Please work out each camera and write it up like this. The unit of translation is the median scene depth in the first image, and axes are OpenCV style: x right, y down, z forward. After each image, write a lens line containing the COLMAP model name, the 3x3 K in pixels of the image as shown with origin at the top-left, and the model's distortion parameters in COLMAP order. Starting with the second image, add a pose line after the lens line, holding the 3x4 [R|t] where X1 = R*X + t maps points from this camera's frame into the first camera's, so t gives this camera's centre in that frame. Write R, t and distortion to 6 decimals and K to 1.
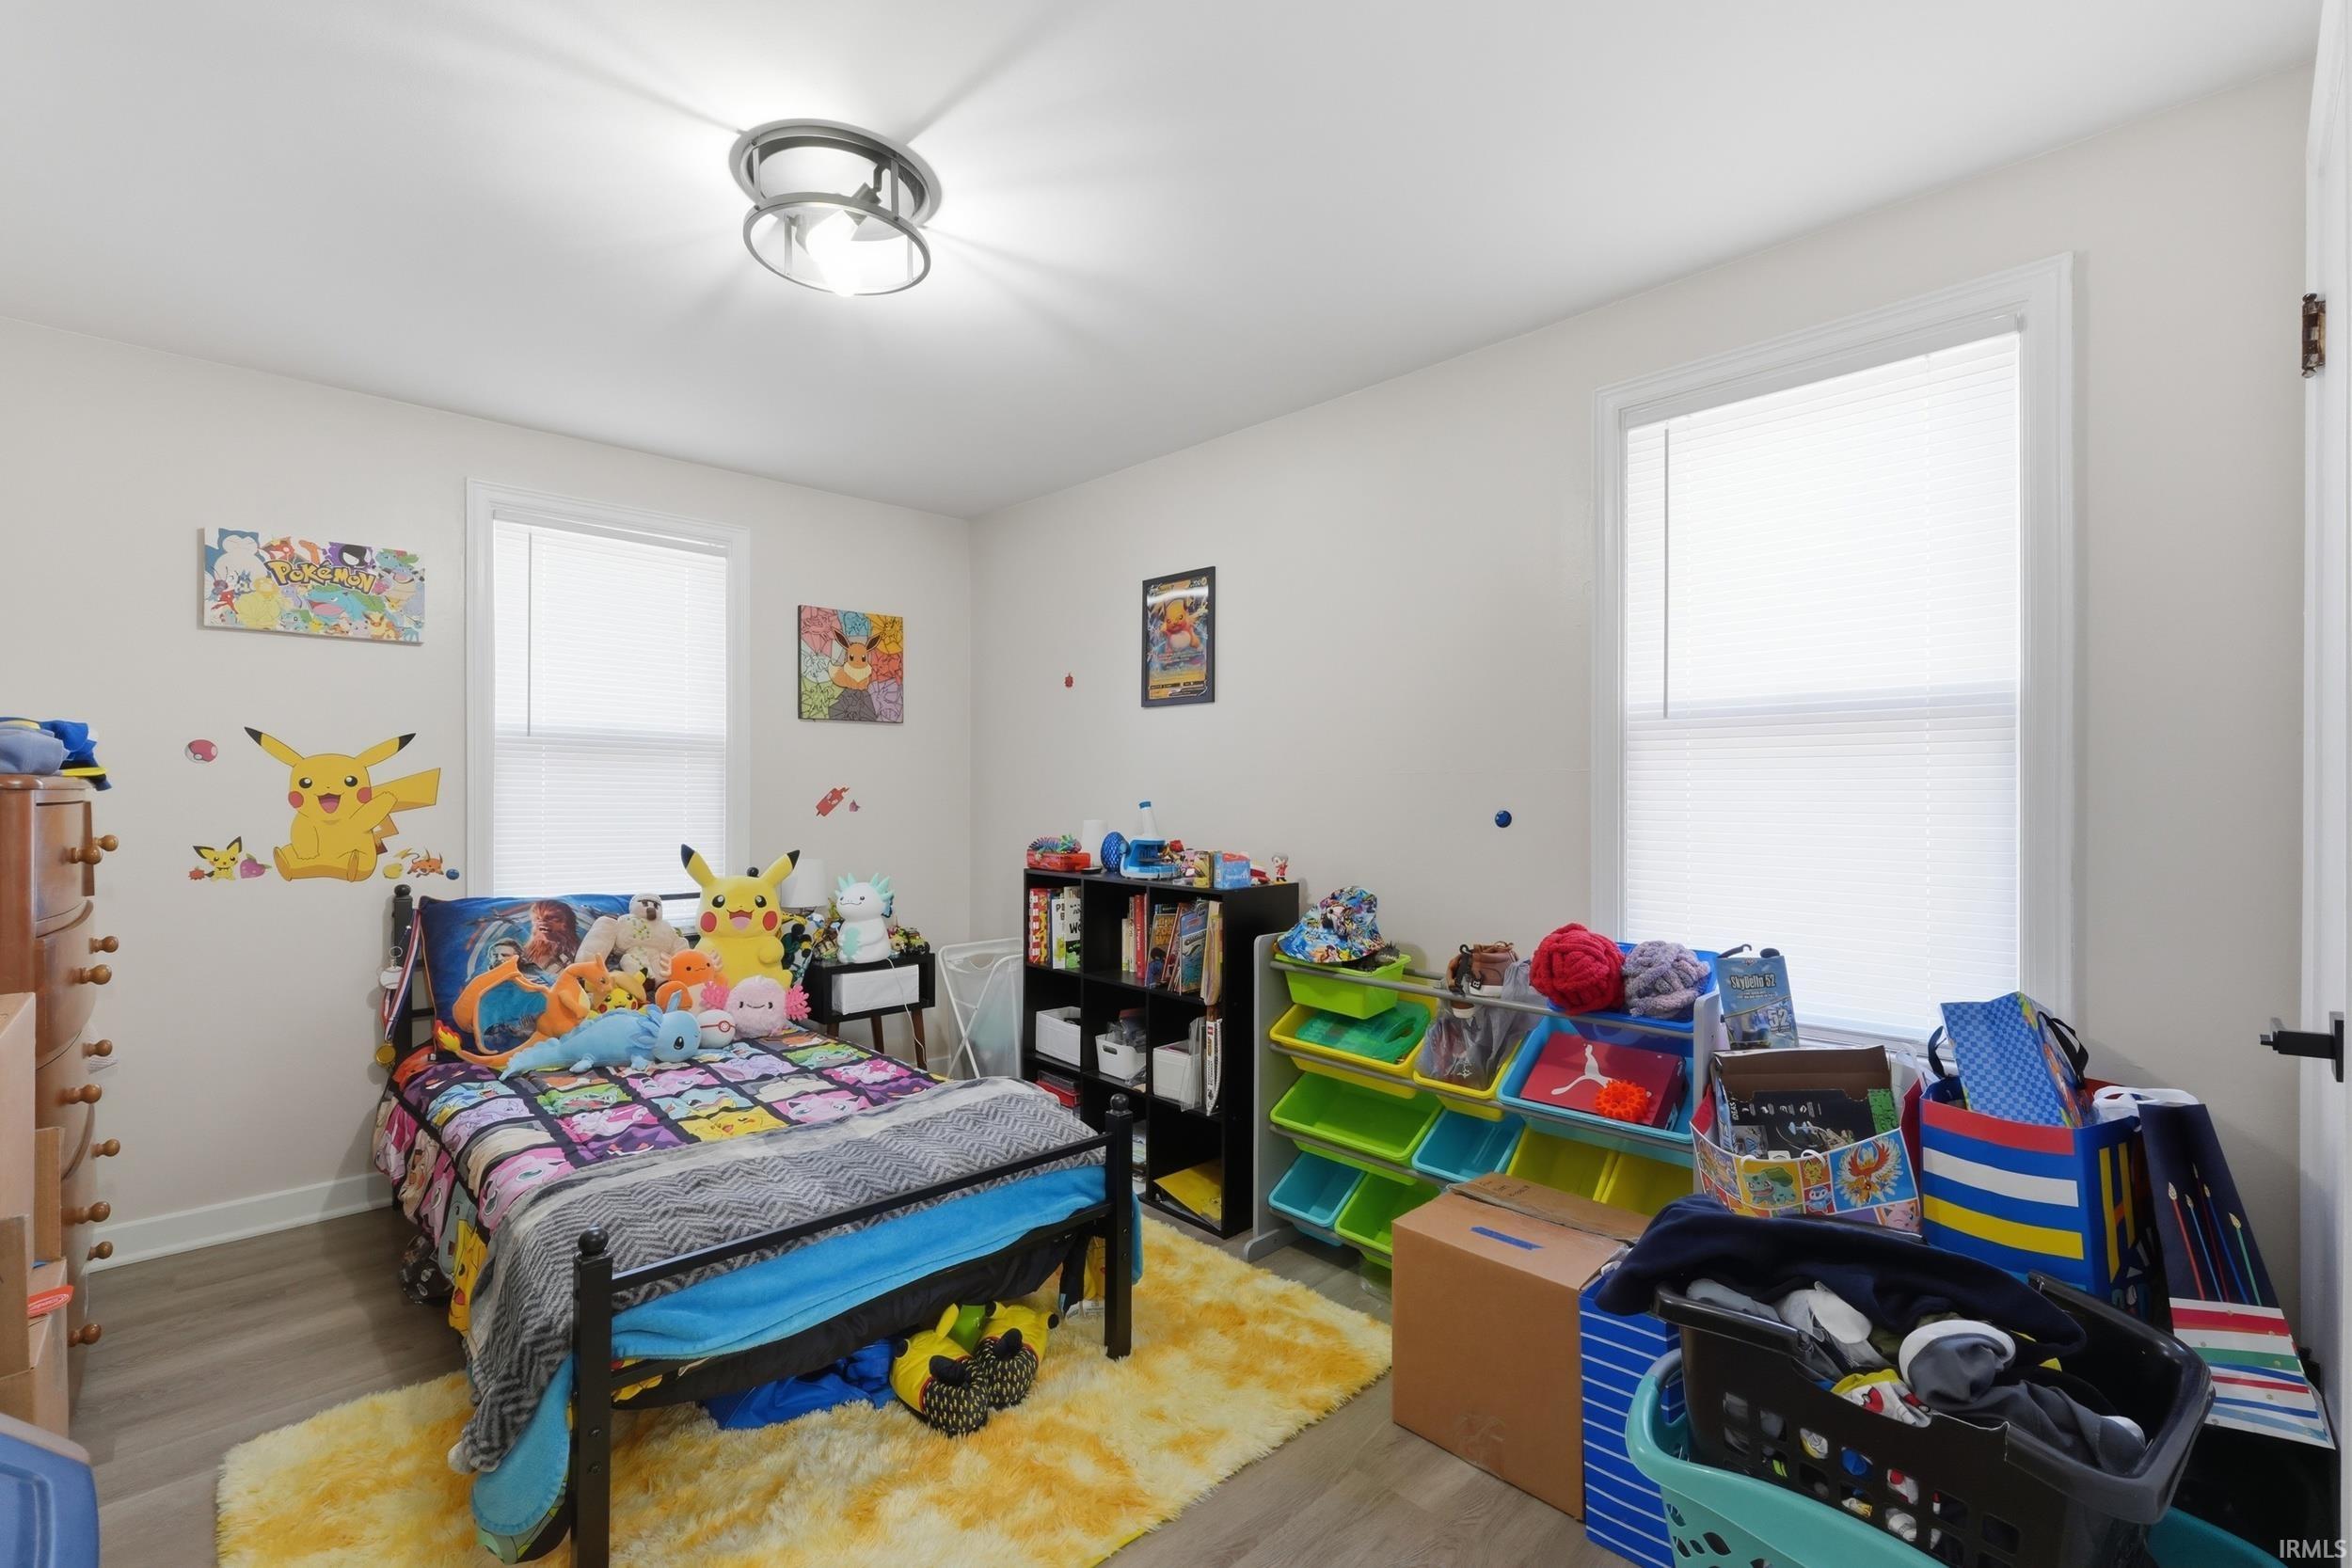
lens RADIAL K [[1024.0, 0, 1172.3], [0, 1024.0, 767.4], [0, 0, 1]] dist [0.002539, 0.000388]
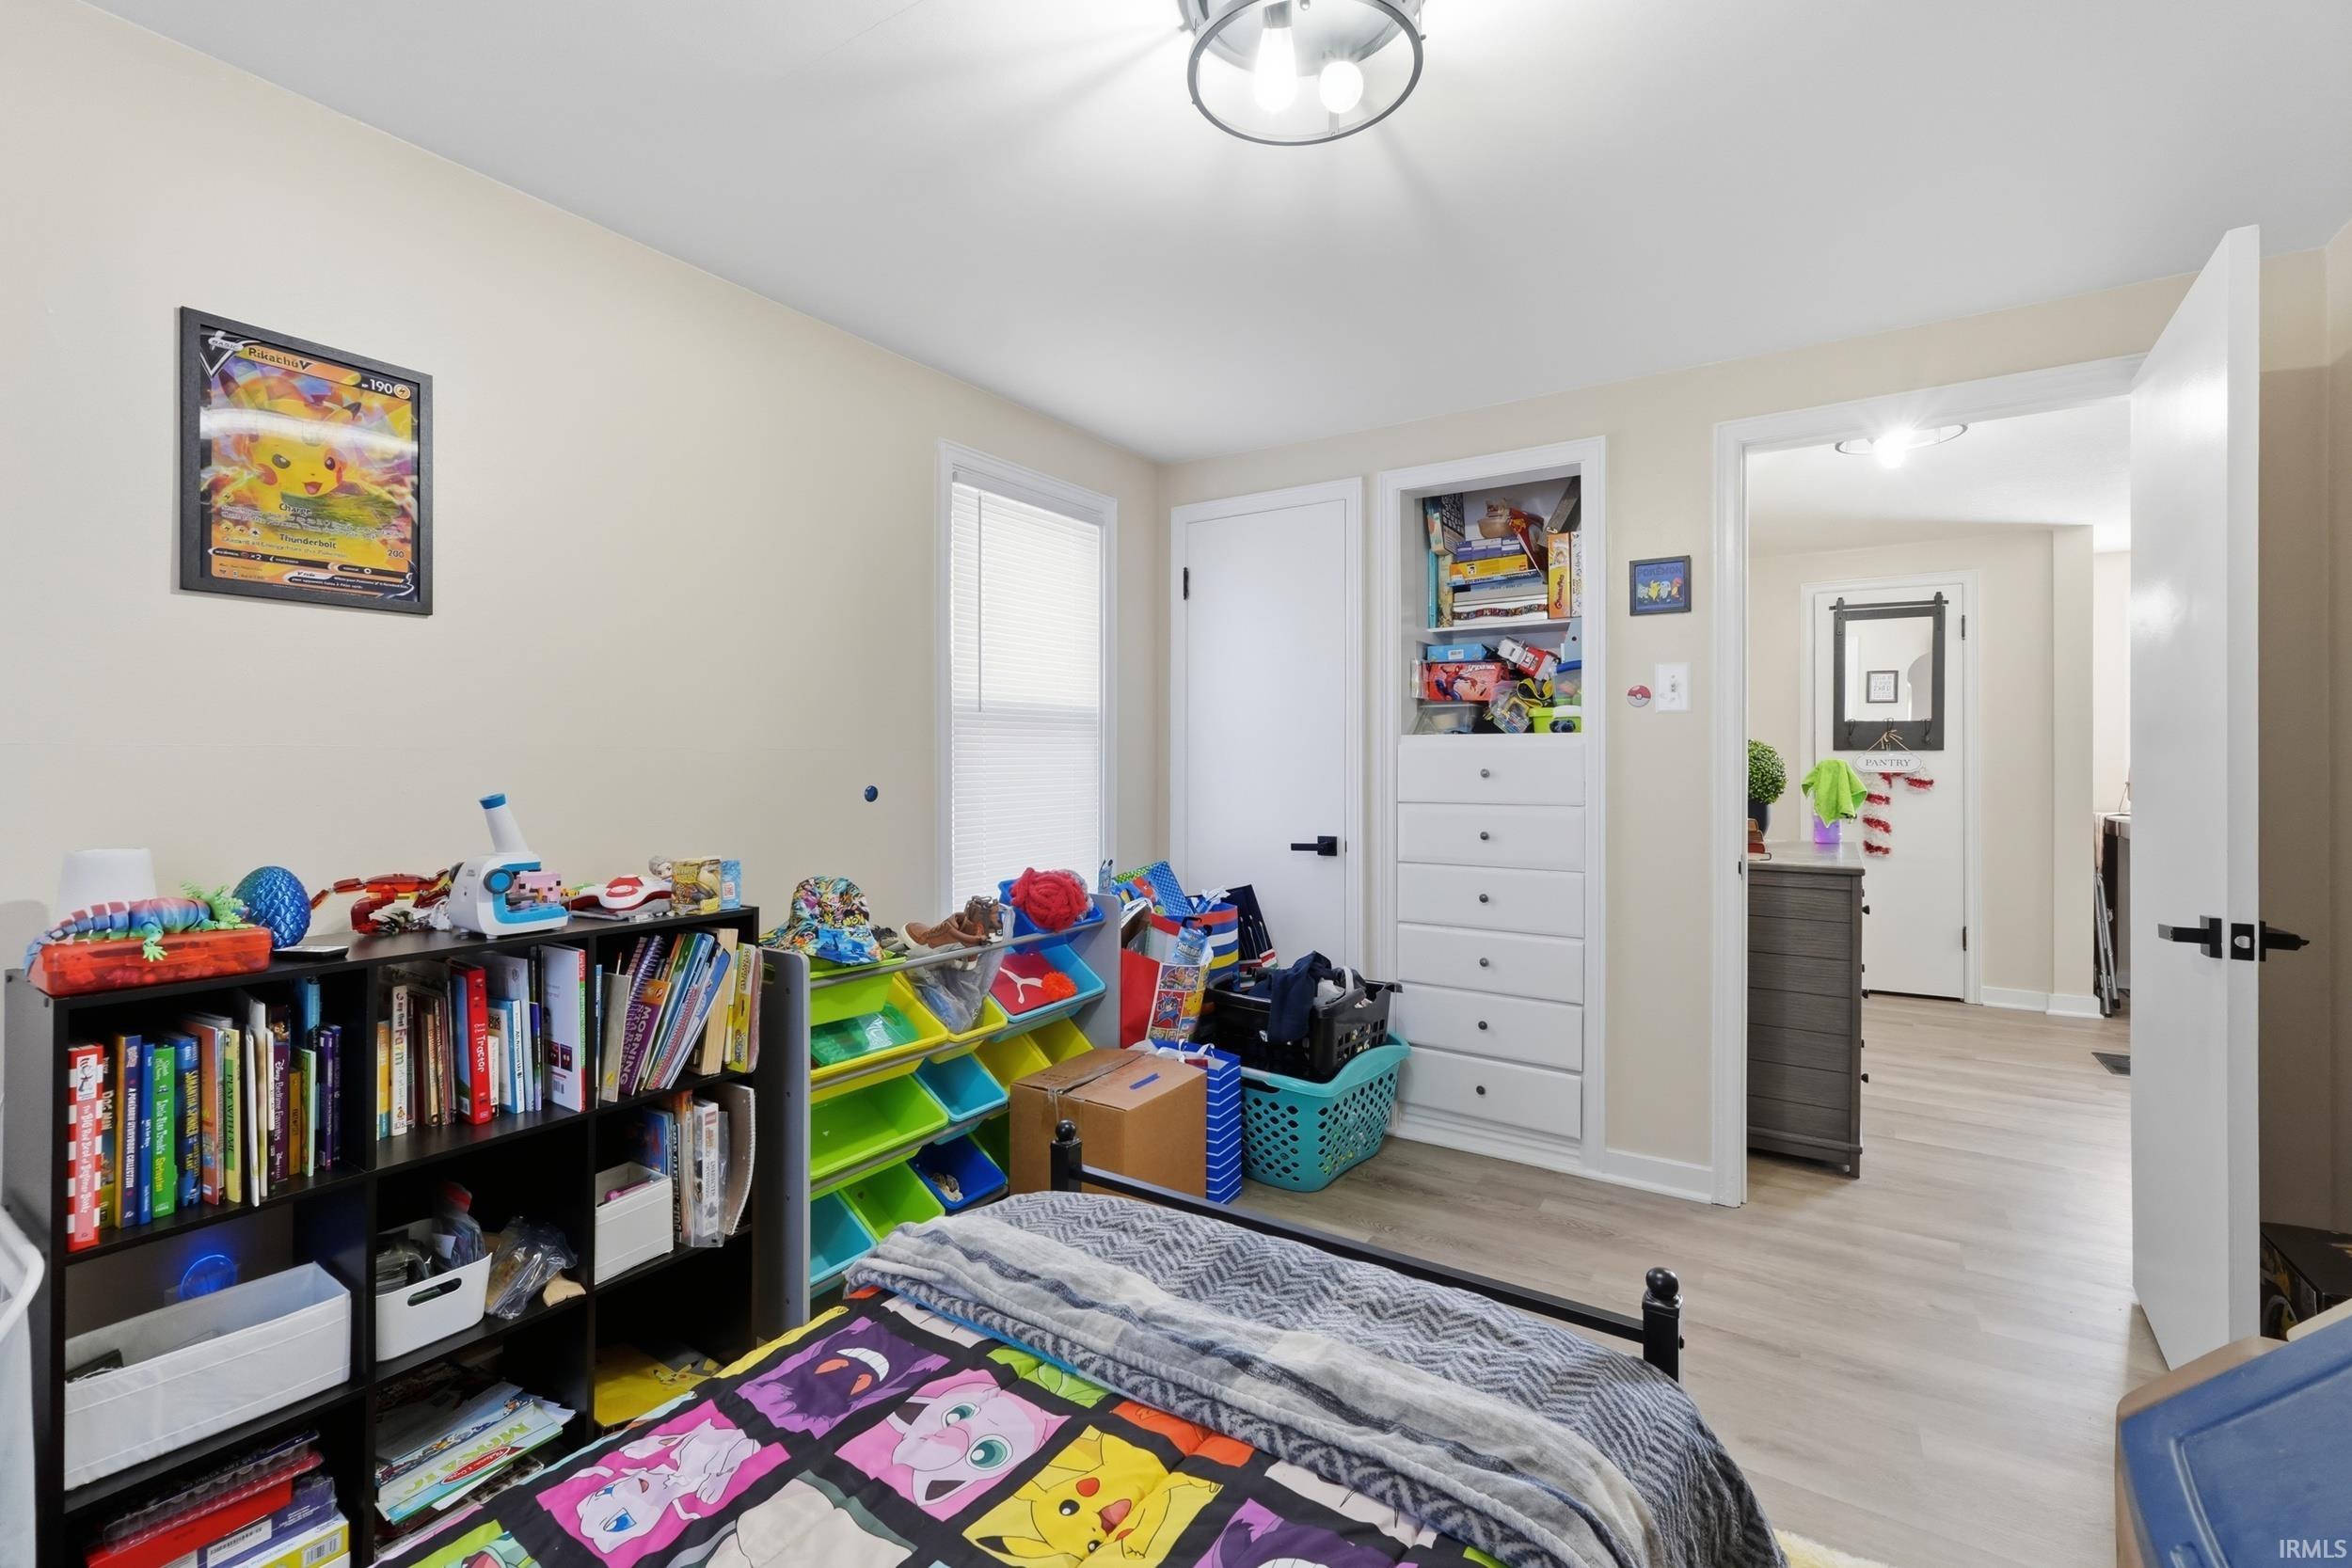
lens RADIAL K [[1002.5, 0, 1169.1], [0, 1002.5, 749.4], [0, 0, 1]] dist [0.000800, -0.000039]
pose [[-0.216917, 0.004787, 0.976178, -0.790651], [-0.022726, 0.999692, -0.009952, 0.008117], [-0.975926, -0.024344, -0.216741, 0.968321]]
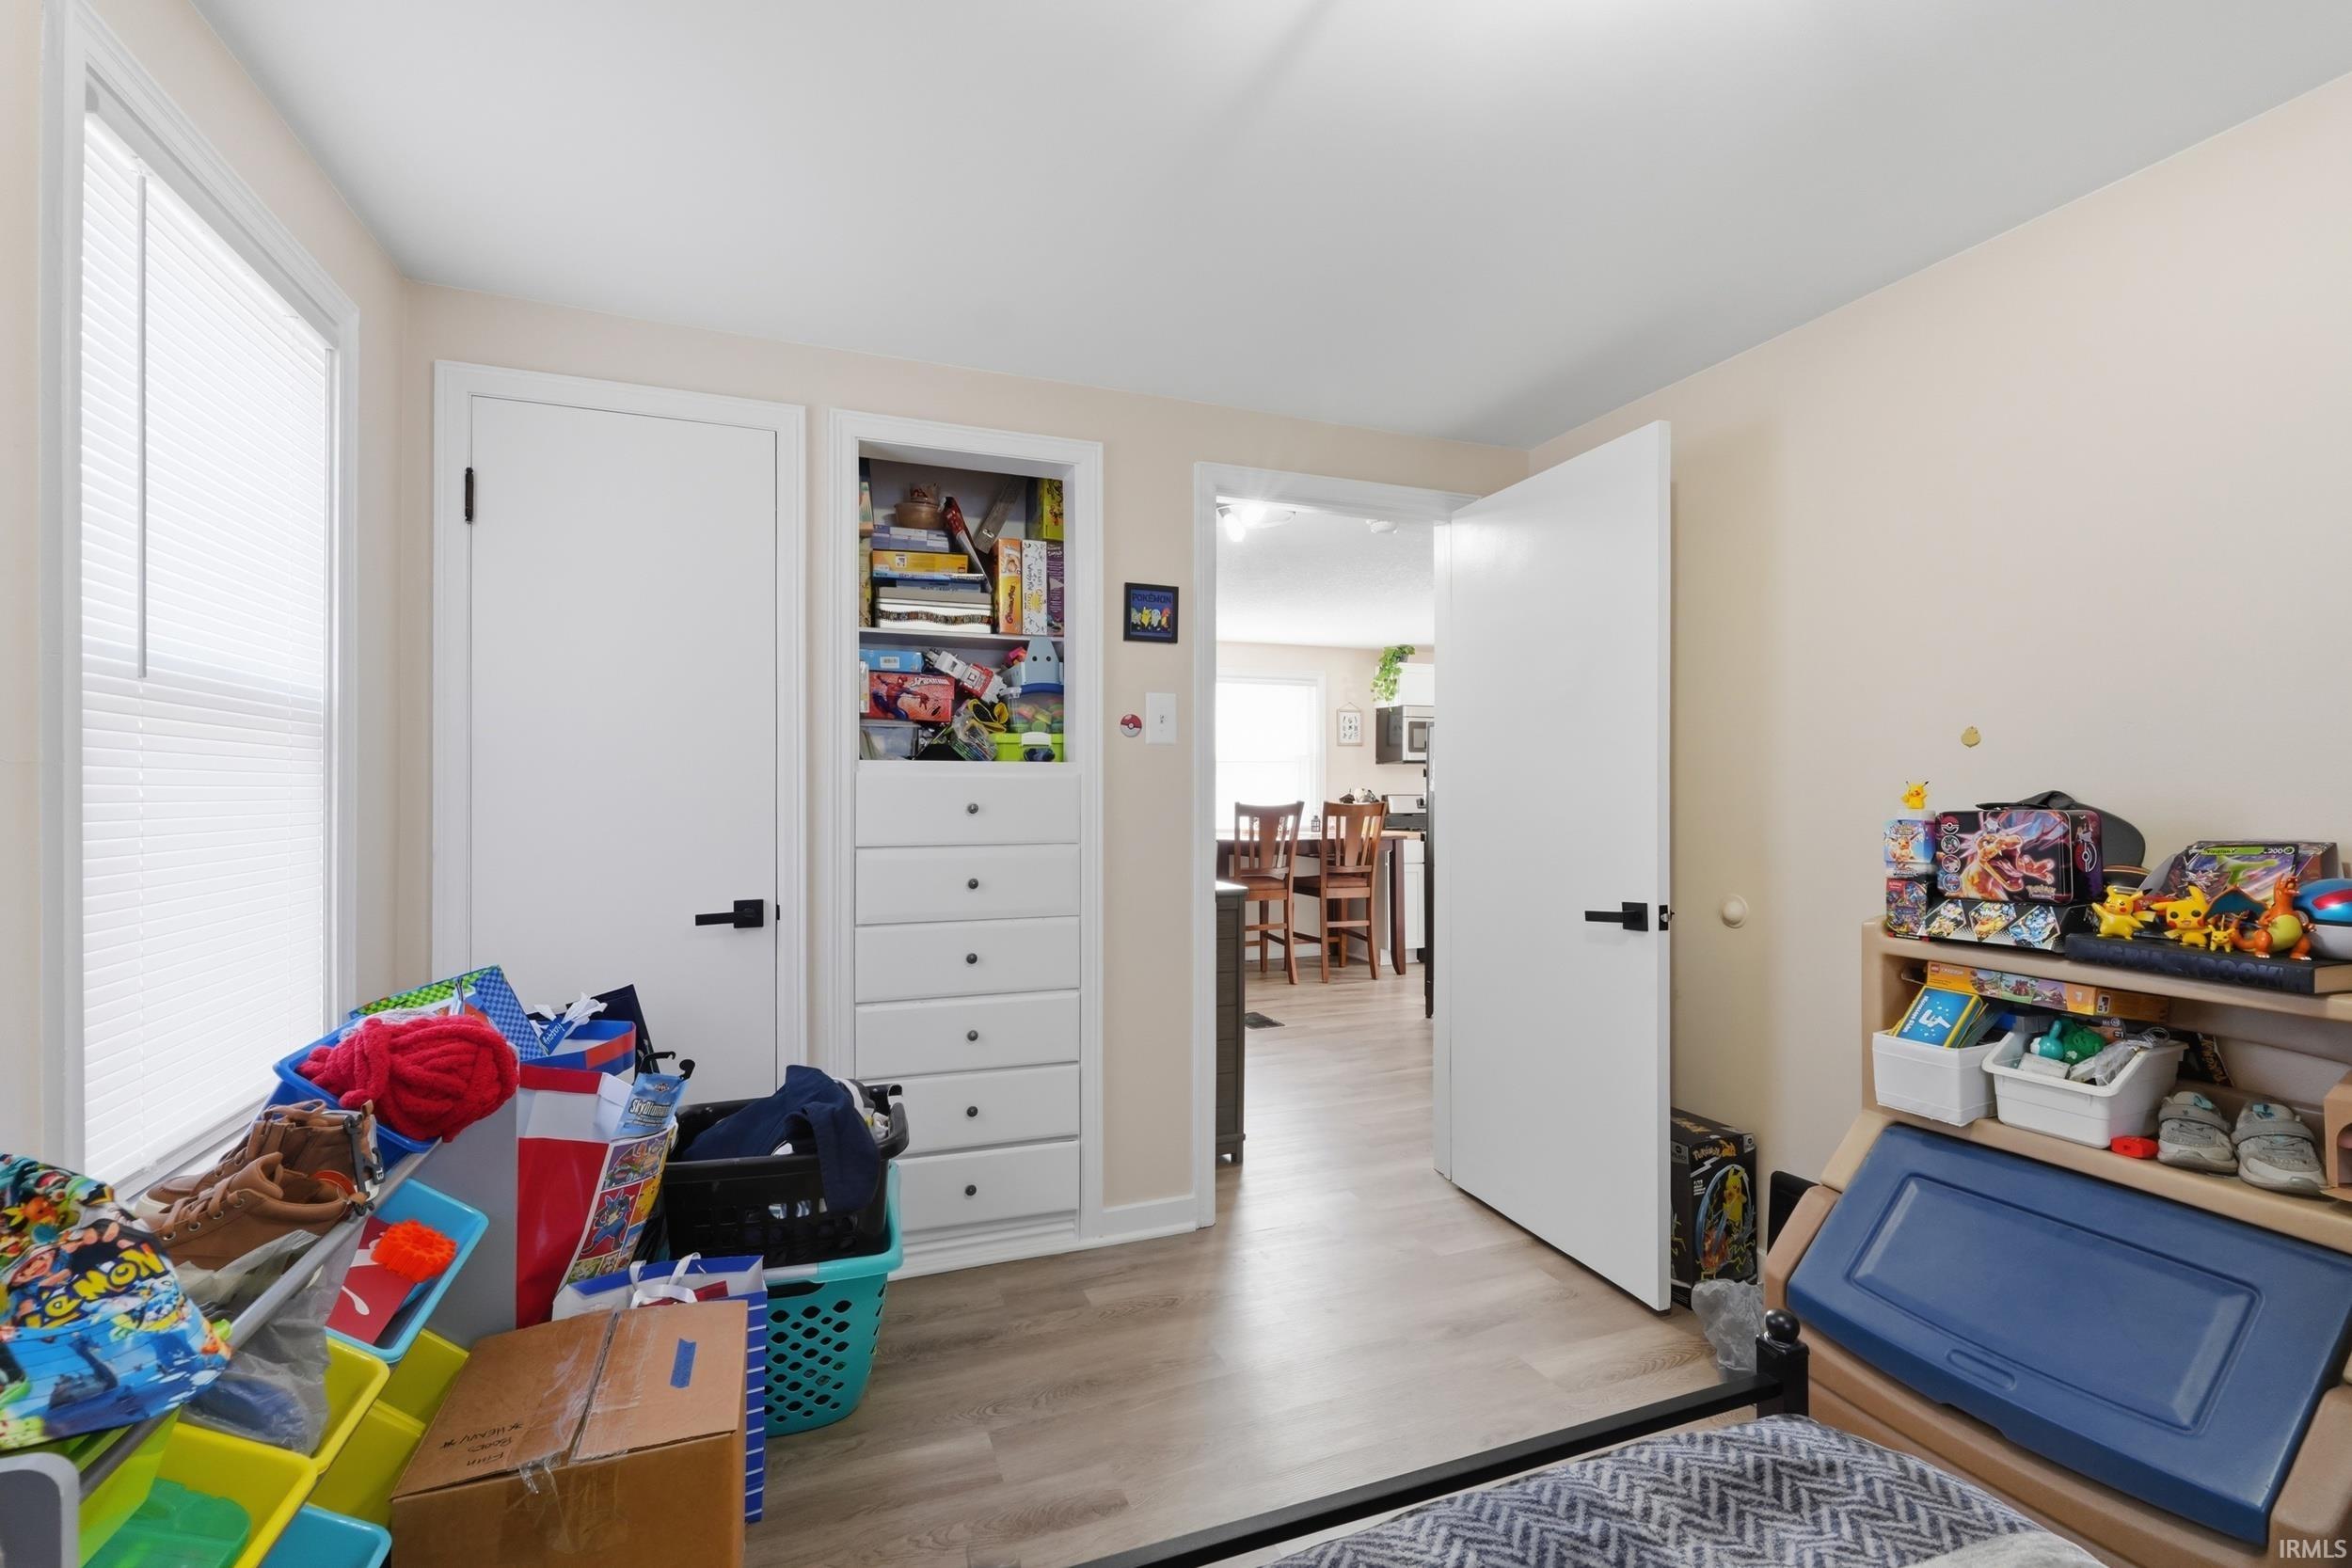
lens RADIAL K [[1019.7, 0, 1184.0], [0, 1019.7, 786.0], [0, 0, 1]] dist [0.000736, -0.000068]
pose [[-0.916685, -0.003685, 0.399593, -0.267681], [-0.014220, 0.999625, -0.023403, 0.015127], [-0.399357, -0.027135, -0.916394, 1.201726]]
